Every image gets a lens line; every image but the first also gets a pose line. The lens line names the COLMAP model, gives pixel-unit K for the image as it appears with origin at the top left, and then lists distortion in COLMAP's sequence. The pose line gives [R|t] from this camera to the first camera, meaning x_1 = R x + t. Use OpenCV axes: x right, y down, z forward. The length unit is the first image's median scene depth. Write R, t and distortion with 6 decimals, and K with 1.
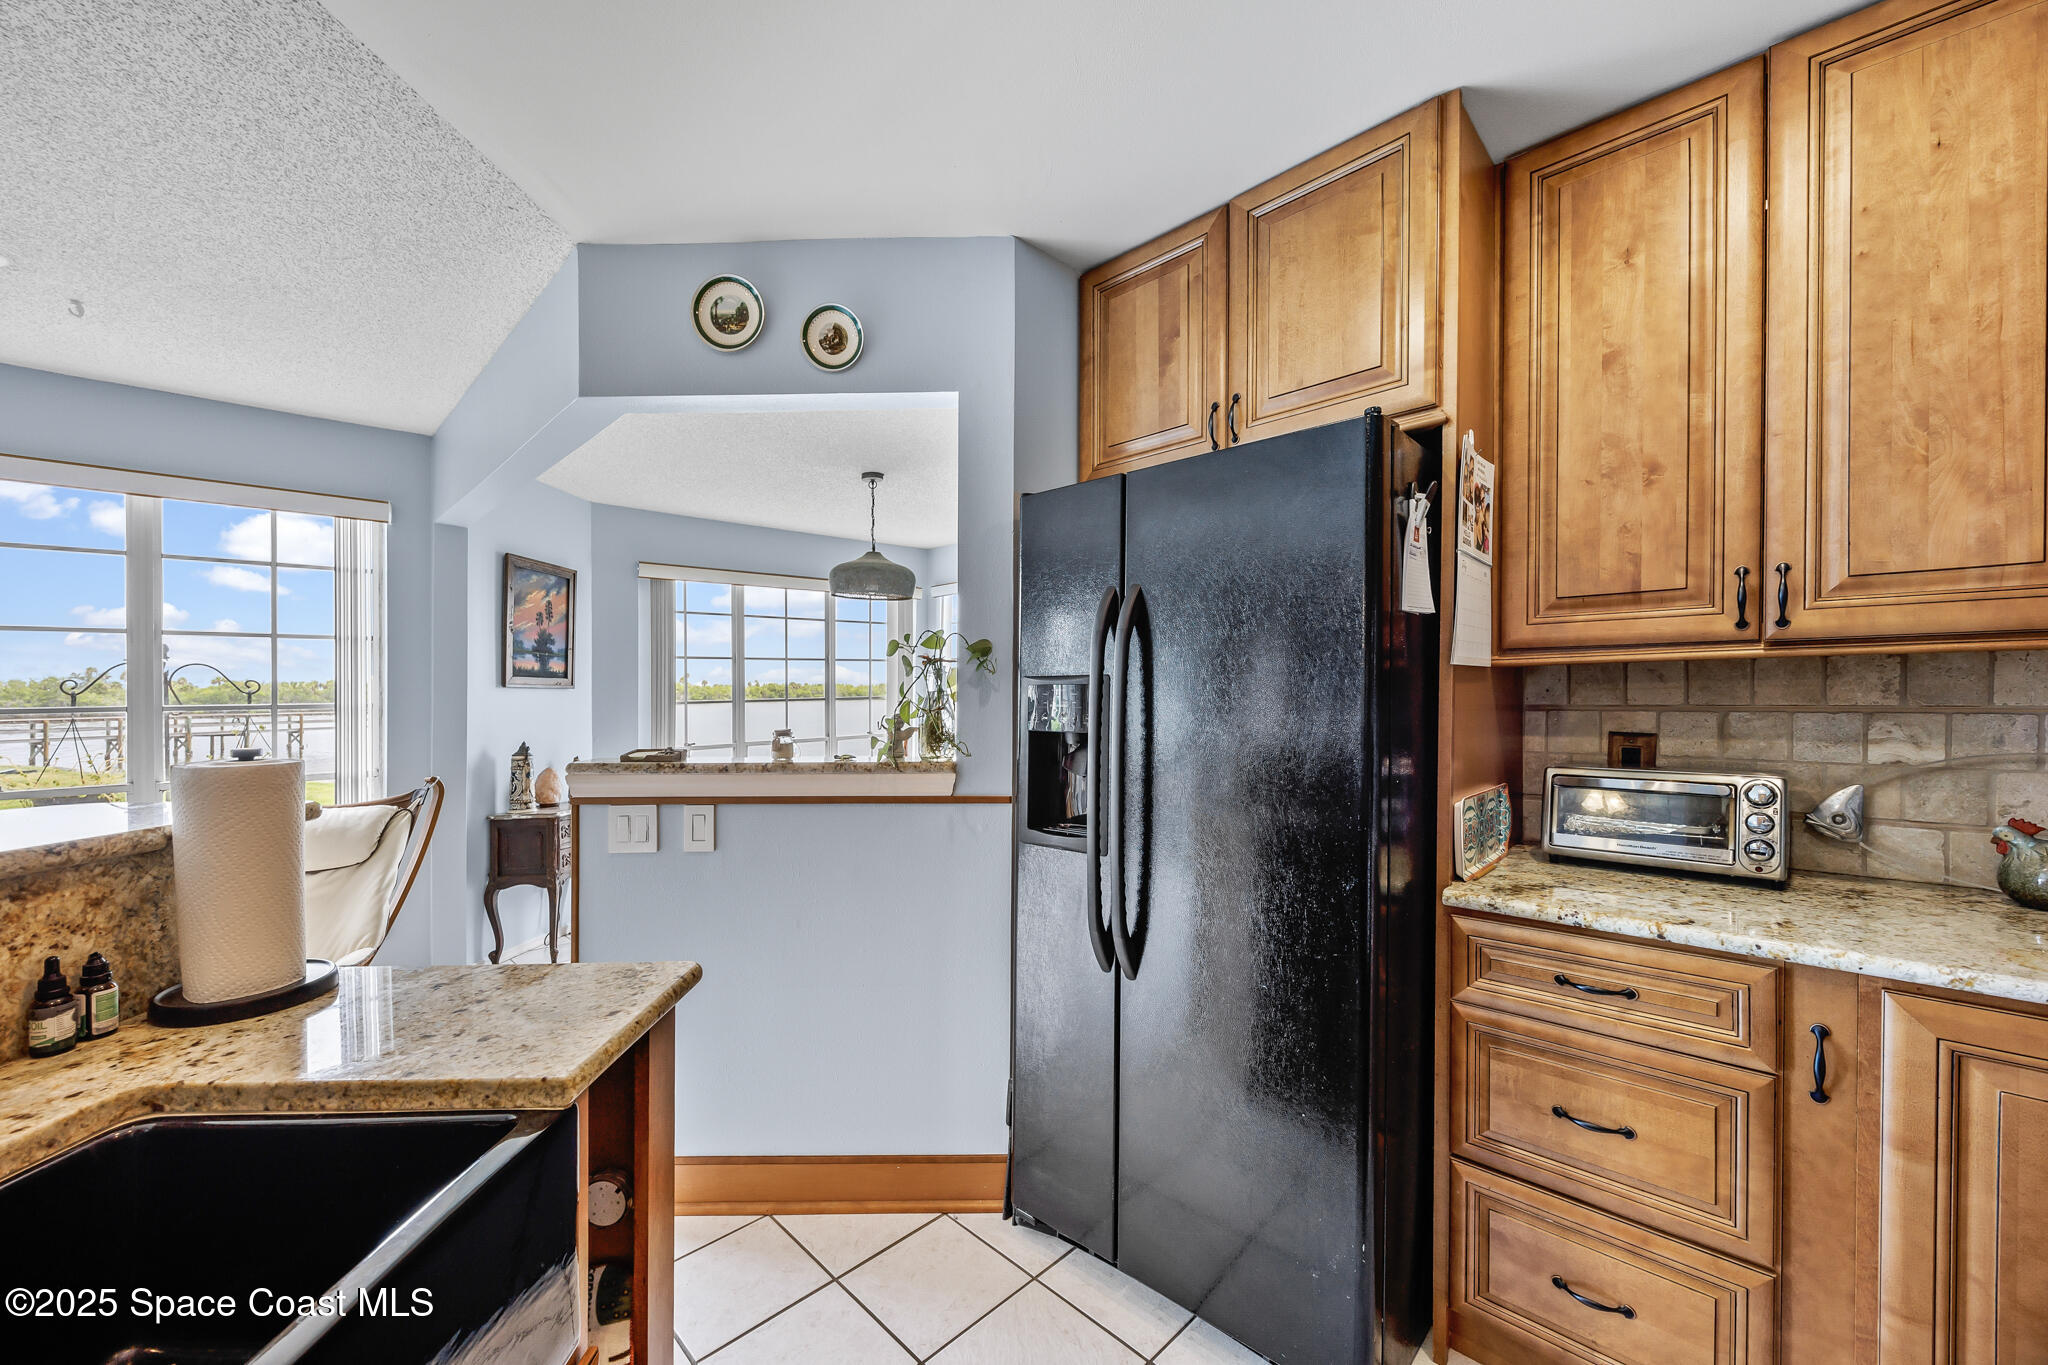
lens RADIAL K [[792.7, 0, 1002.7], [0, 792.7, 699.1], [0, 0, 1]] dist [-0.003510, -0.001092]
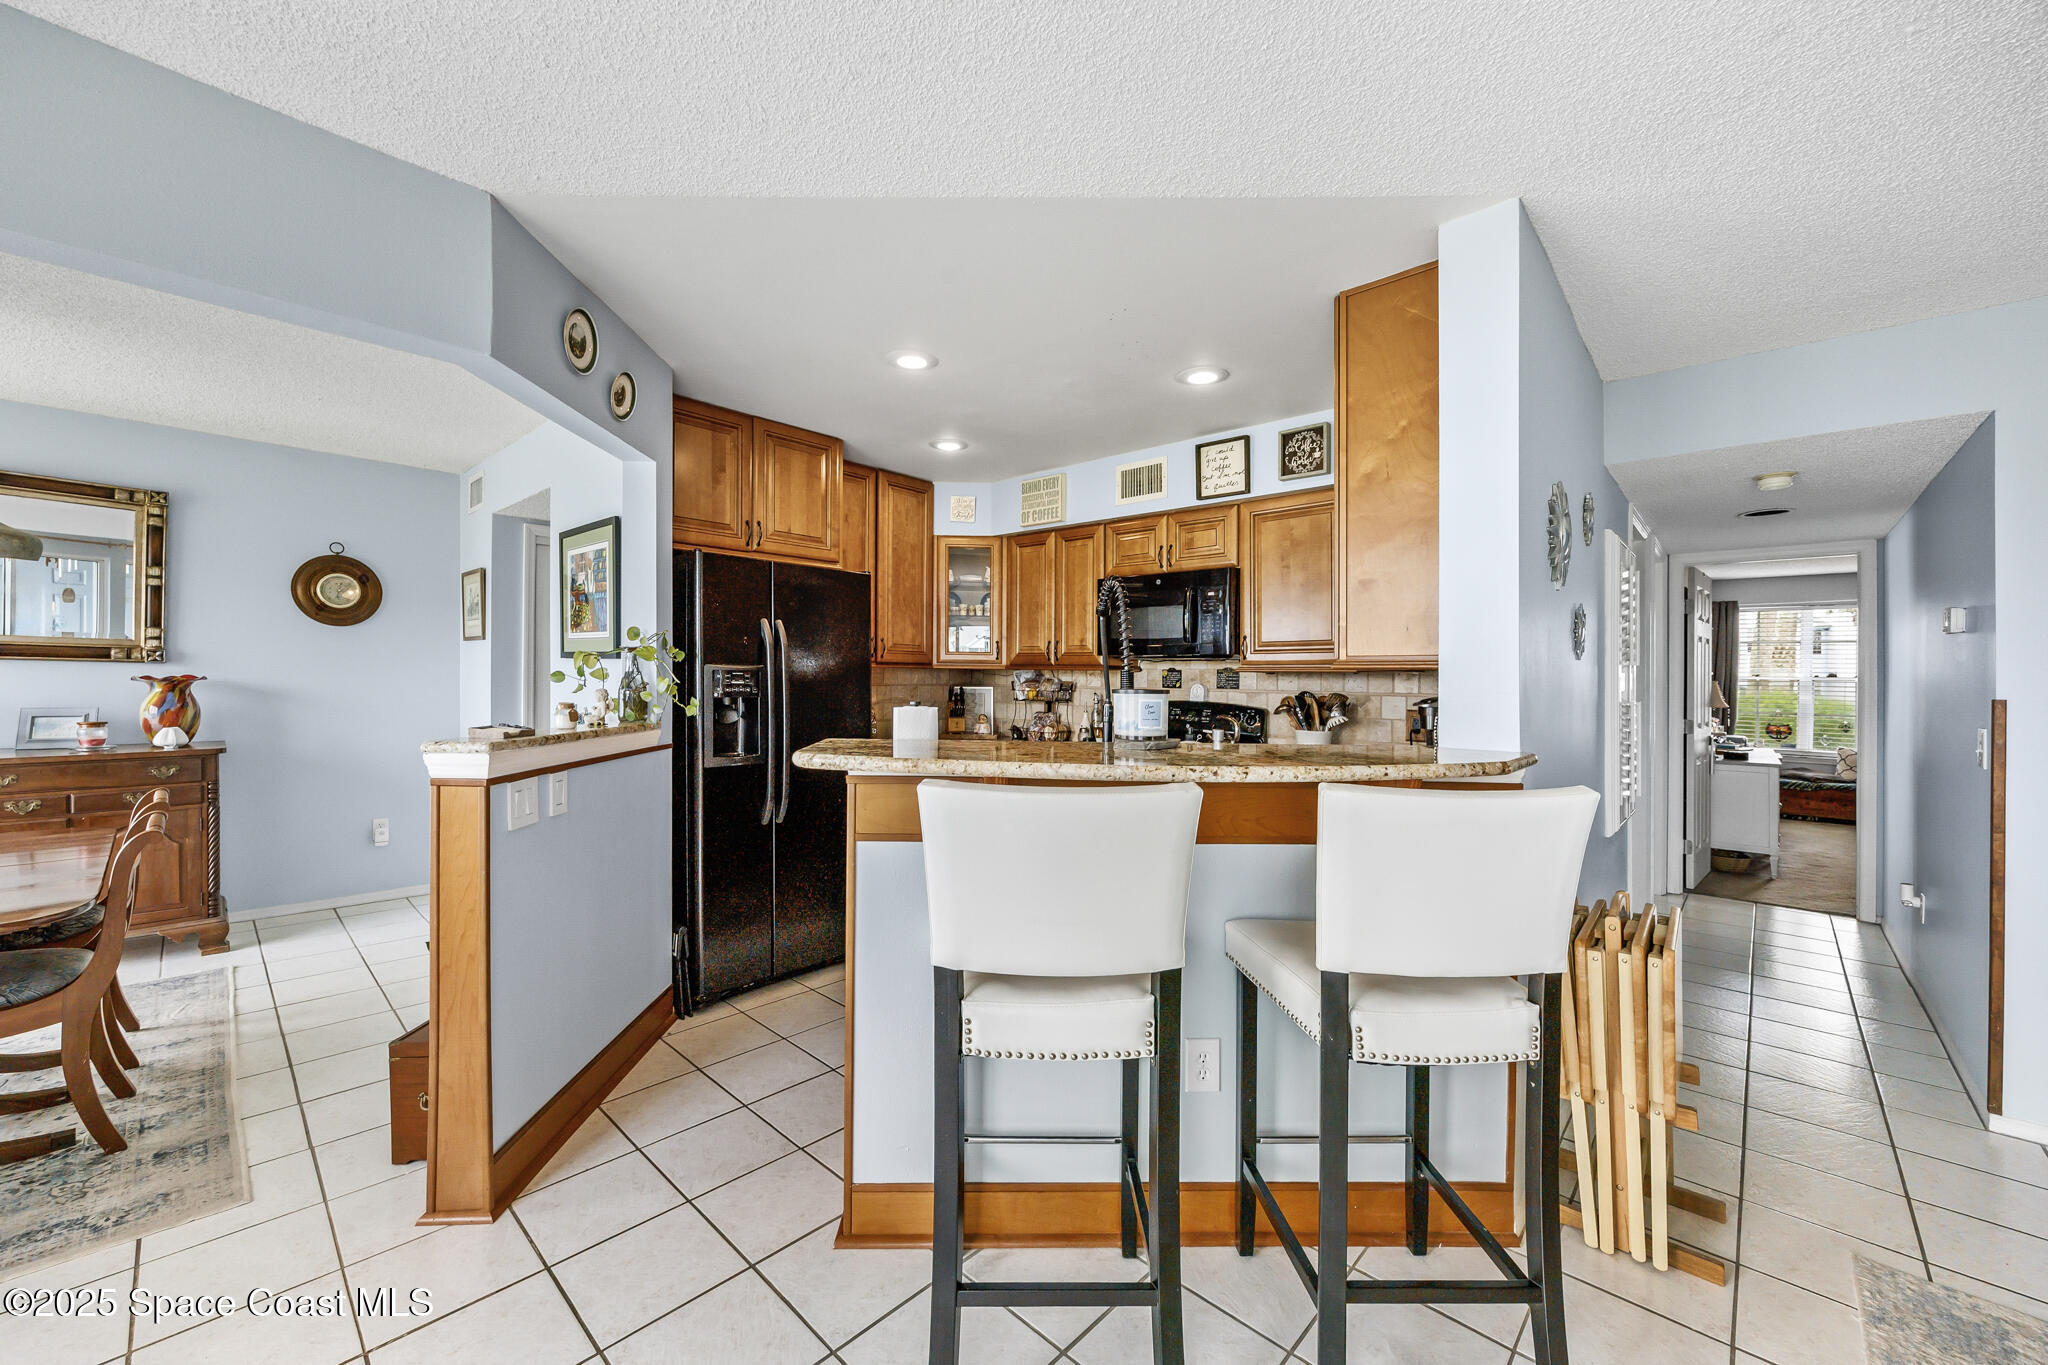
lens RADIAL K [[792.7, 0, 1021.9], [0, 792.7, 674.4], [0, 0, 1]] dist [-0.003510, -0.001092]
pose [[-0.042975, 0.014663, 0.998969, -1.480865], [-0.006473, 0.999867, -0.014954, 0.013523], [-0.999055, -0.007109, -0.042874, 0.389214]]
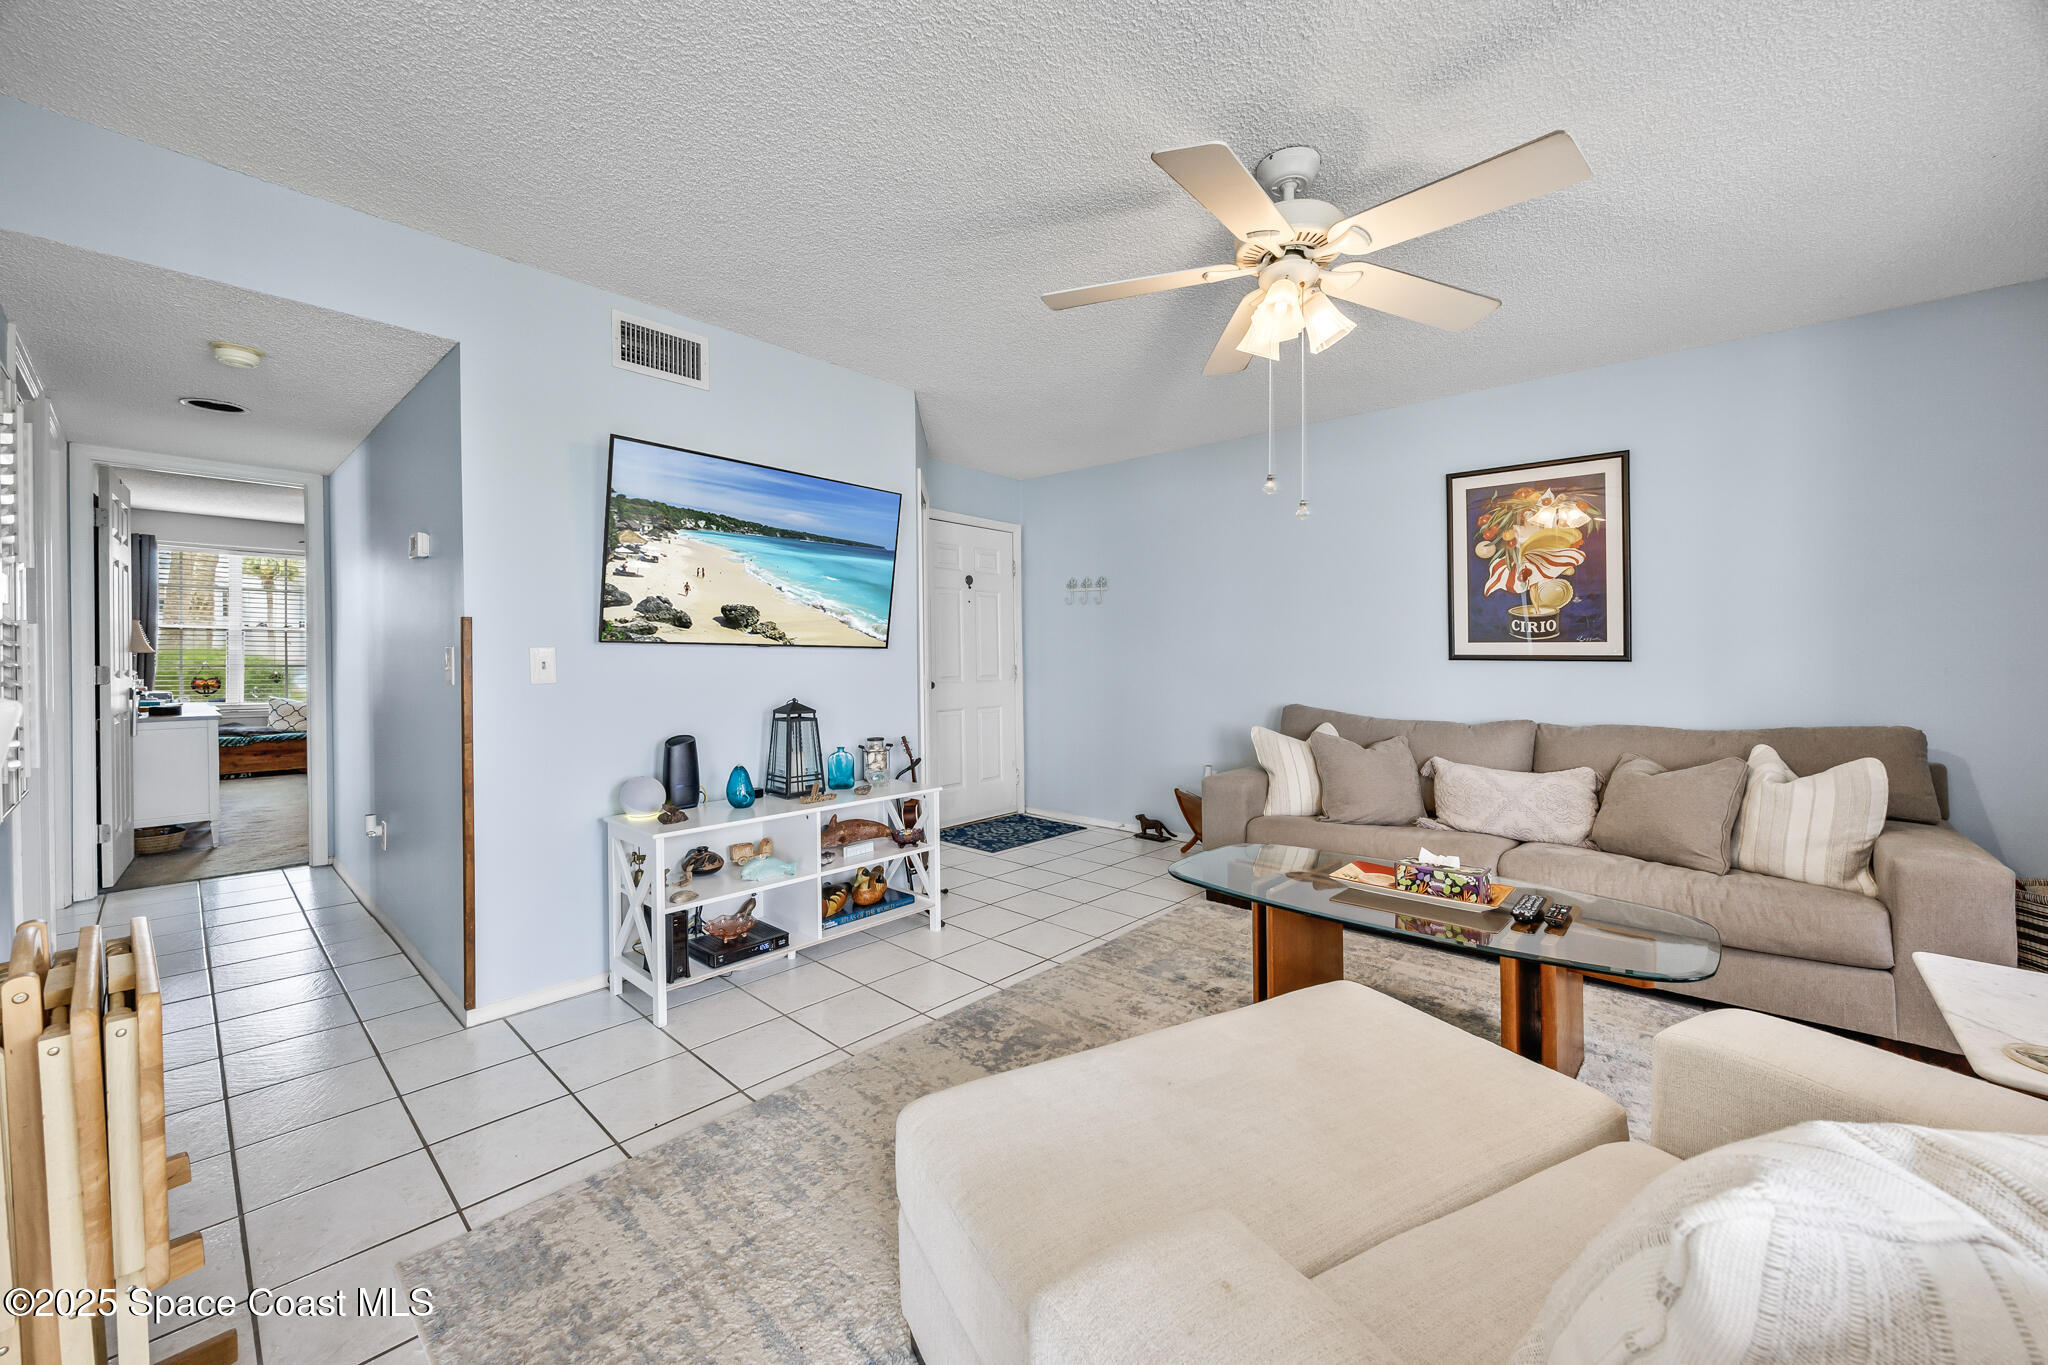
lens RADIAL K [[792.7, 0, 1004.2], [0, 792.7, 653.9], [0, 0, 1]] dist [-0.003510, -0.001092]
pose [[-0.999051, 0.009708, -0.042450, -1.179049], [0.009511, 0.999943, 0.004833, 0.081580], [0.042494, 0.004424, -0.999087, 0.171410]]
